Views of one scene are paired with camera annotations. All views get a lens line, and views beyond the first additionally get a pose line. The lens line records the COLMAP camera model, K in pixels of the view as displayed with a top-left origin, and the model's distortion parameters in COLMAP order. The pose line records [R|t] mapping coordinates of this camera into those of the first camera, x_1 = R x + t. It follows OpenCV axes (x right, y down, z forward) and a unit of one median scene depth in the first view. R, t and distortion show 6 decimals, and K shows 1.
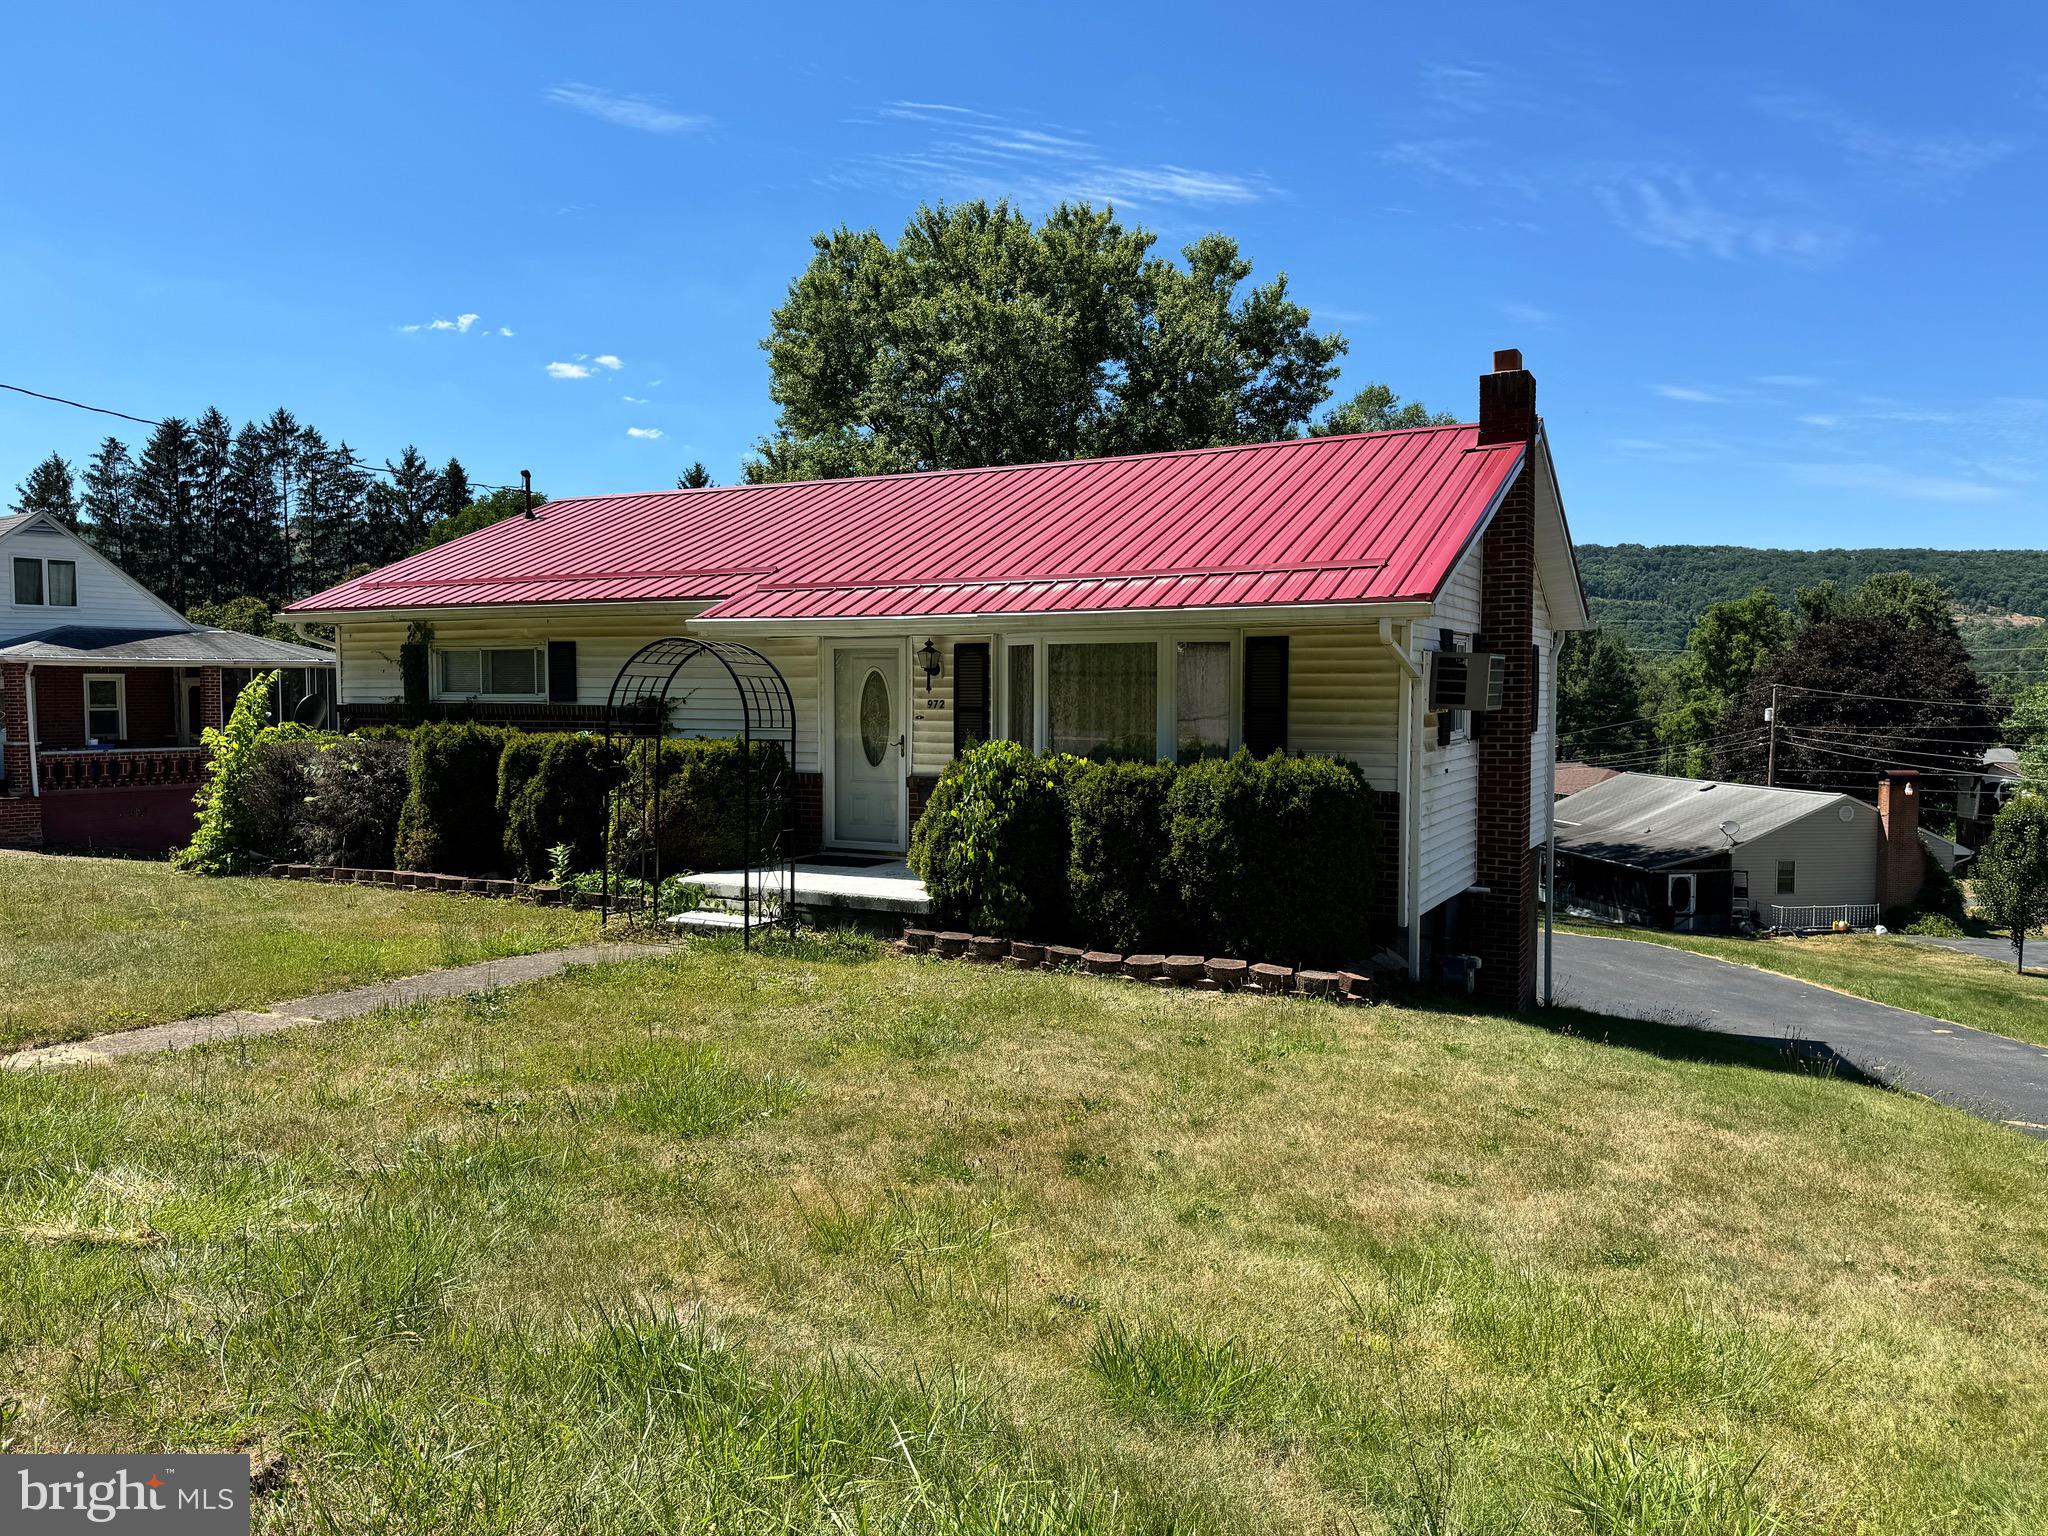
lens RADIAL K [[1416.4, 0, 1031.1], [0, 1416.4, 805.3], [0, 0, 1]] dist [0.063468, -0.001310]
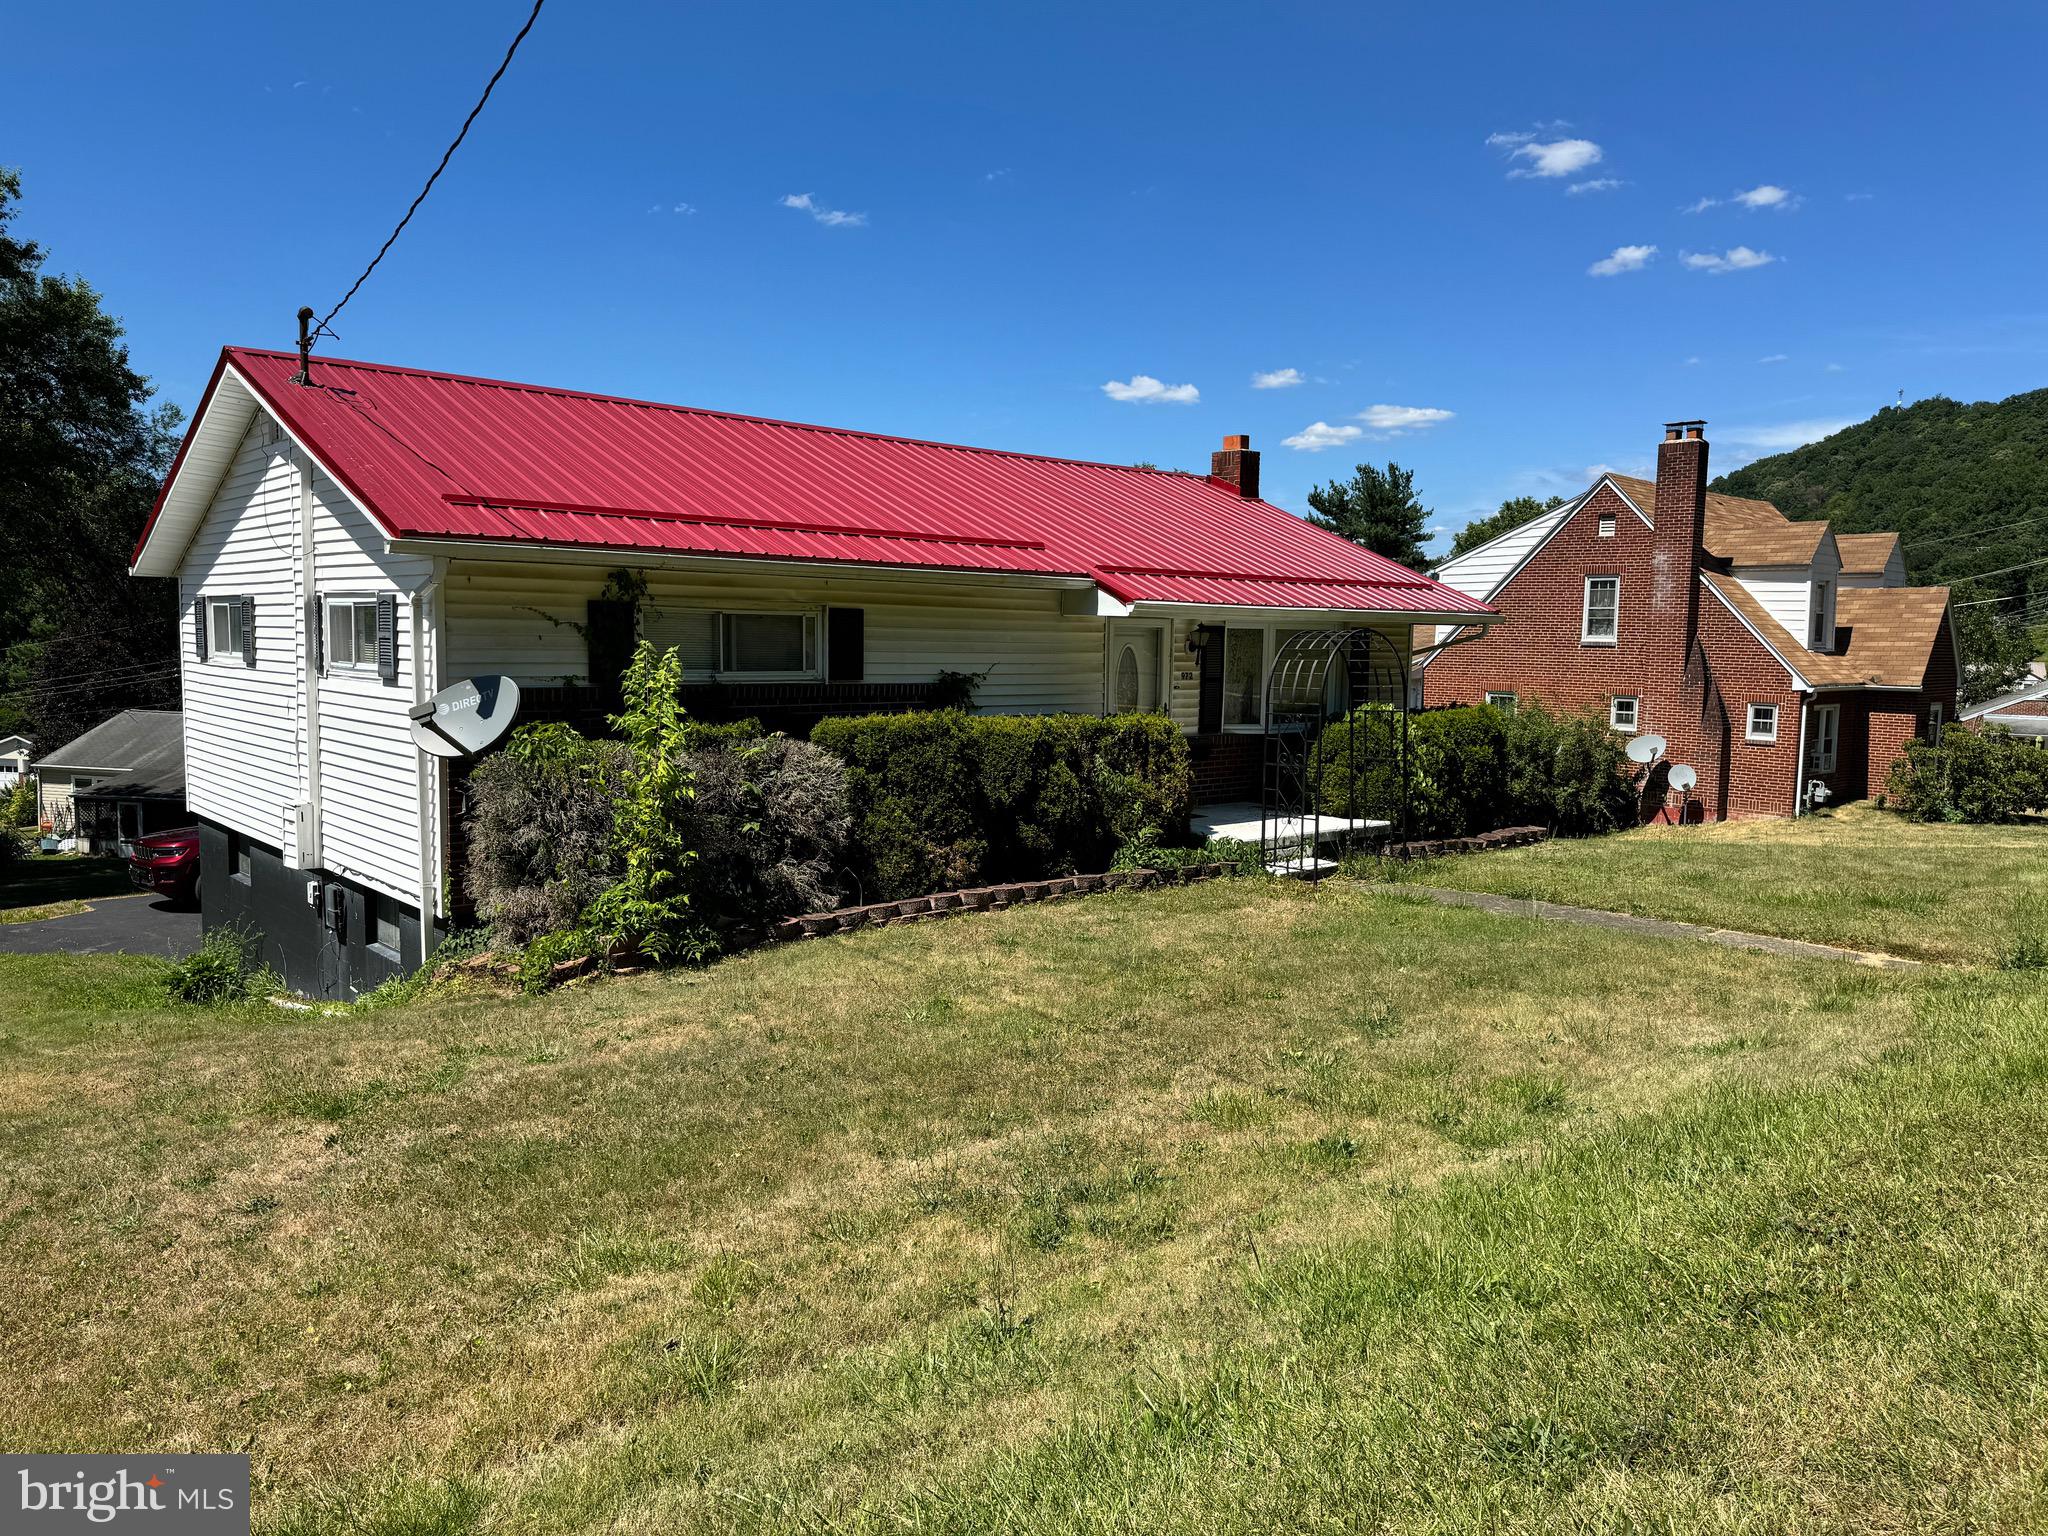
lens RADIAL K [[1423.0, 0, 1024.0], [0, 1423.0, 768.0], [0, 0, 1]] dist [0.173941, -0.000241]
pose [[0.354043, -0.082995, 0.931539, -1.106601], [0.057869, 0.996090, 0.066753, -0.073292], [-0.933437, 0.030274, 0.357461, 0.622234]]
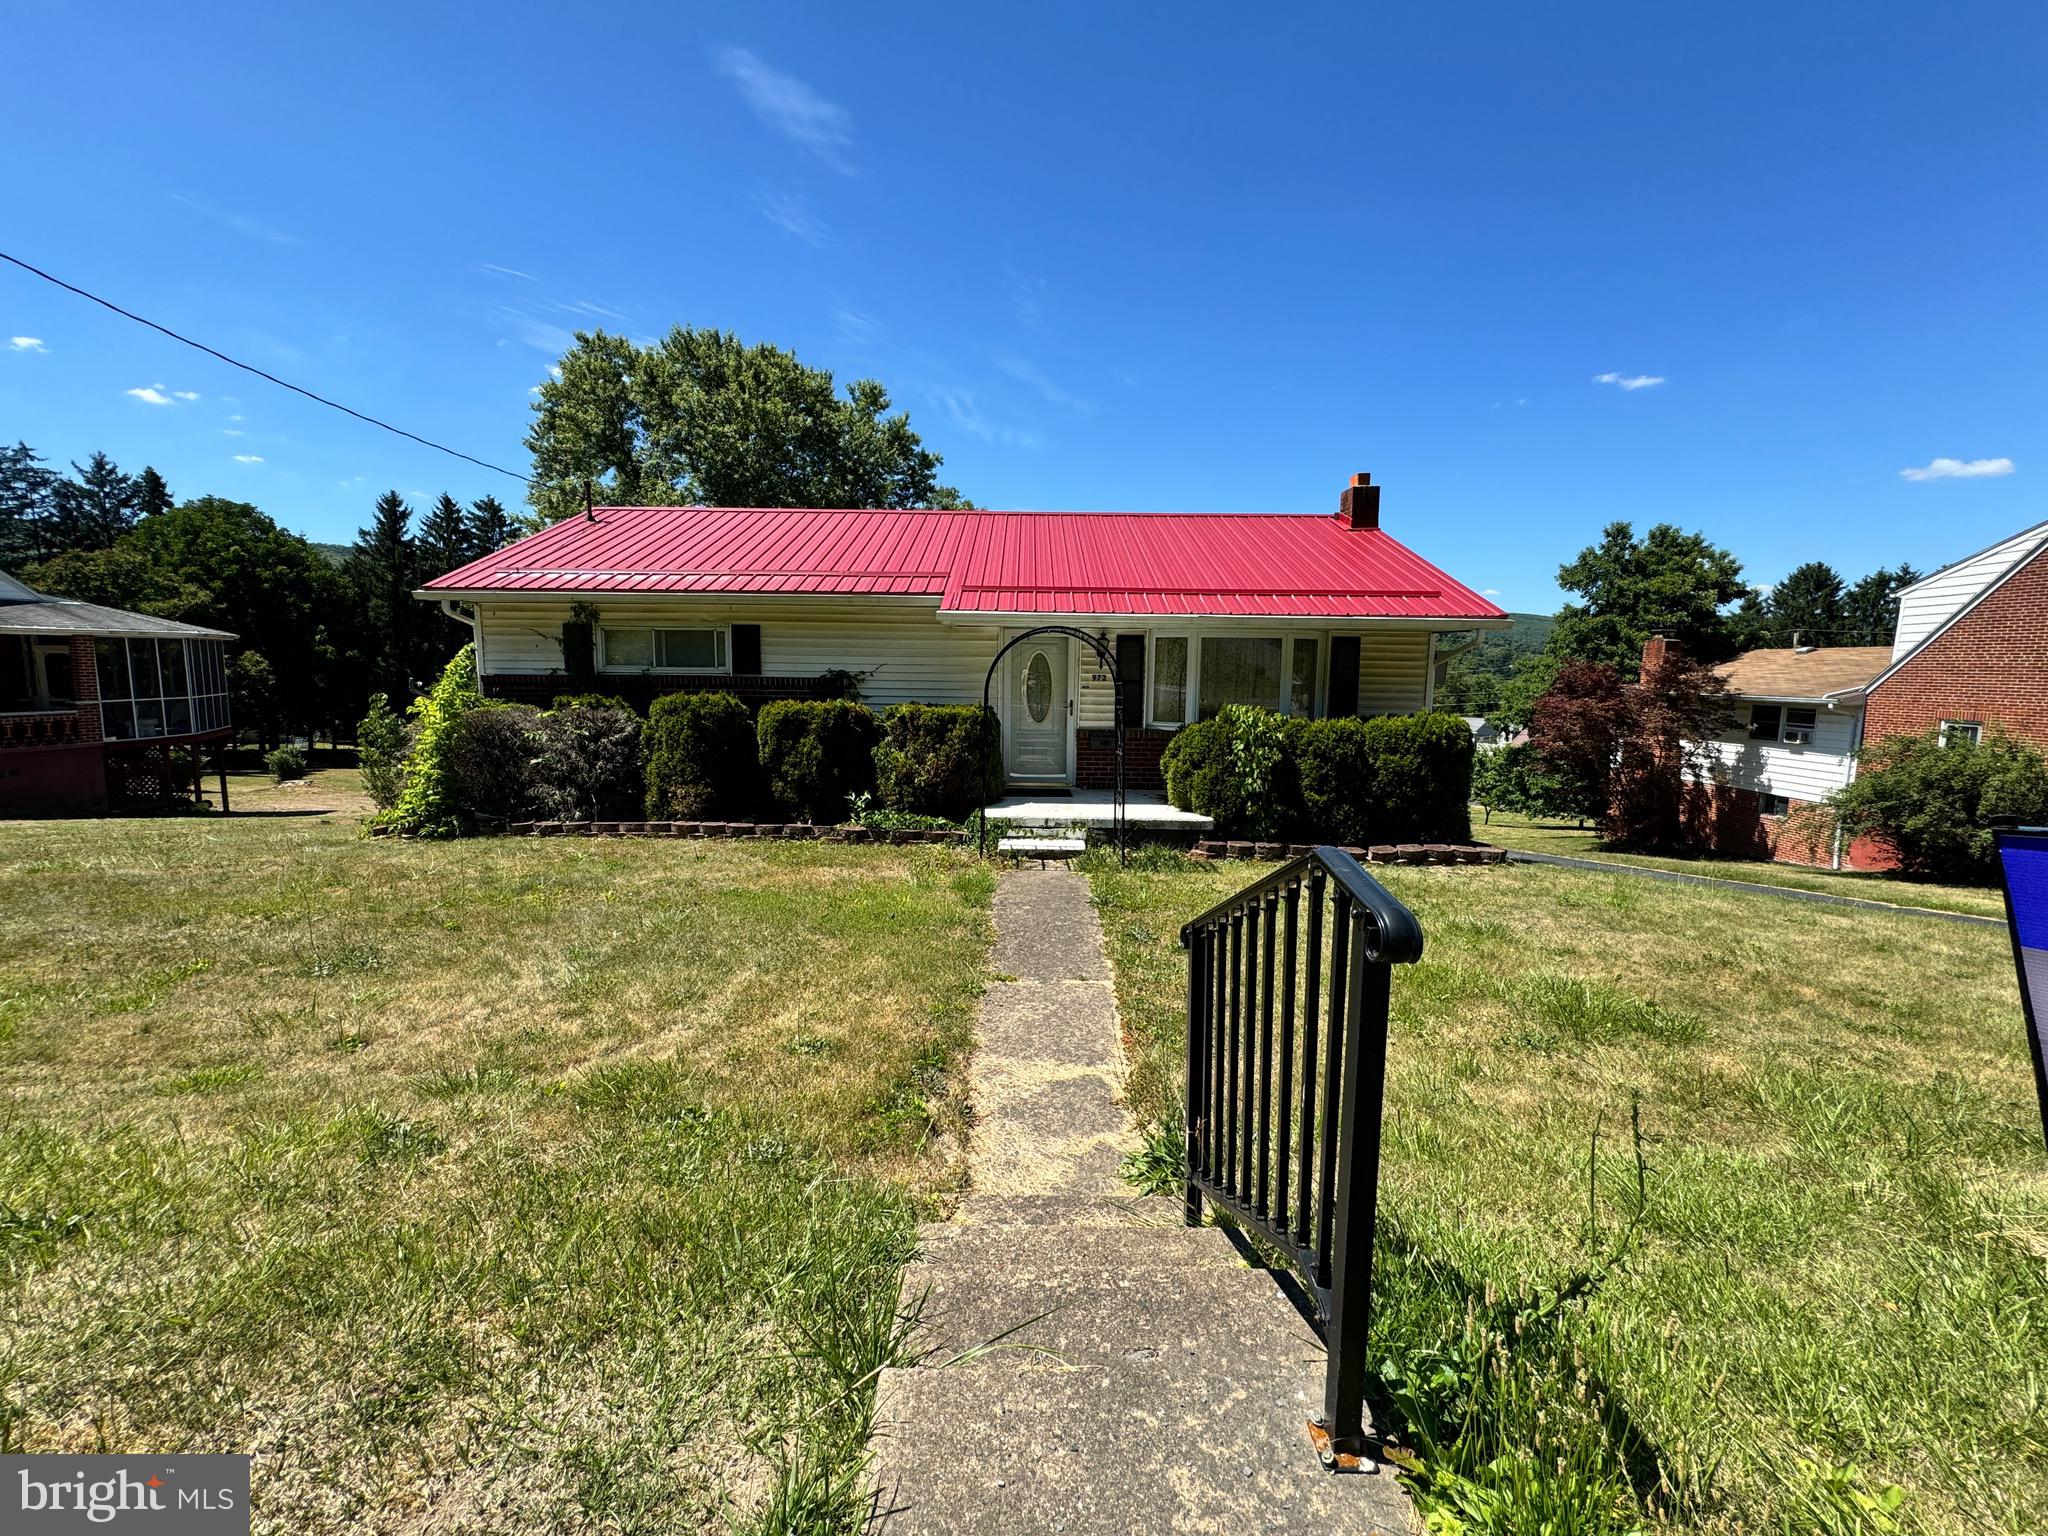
lens RADIAL K [[818.8, 0, 1017.7], [0, 818.8, 769.5], [0, 0, 1]] dist [0.002109, 0.000583]
pose [[0.894629, -0.045581, 0.444478, -0.449175], [0.024796, 0.998315, 0.052468, -0.022340], [-0.446121, -0.035918, 0.894252, 0.269421]]
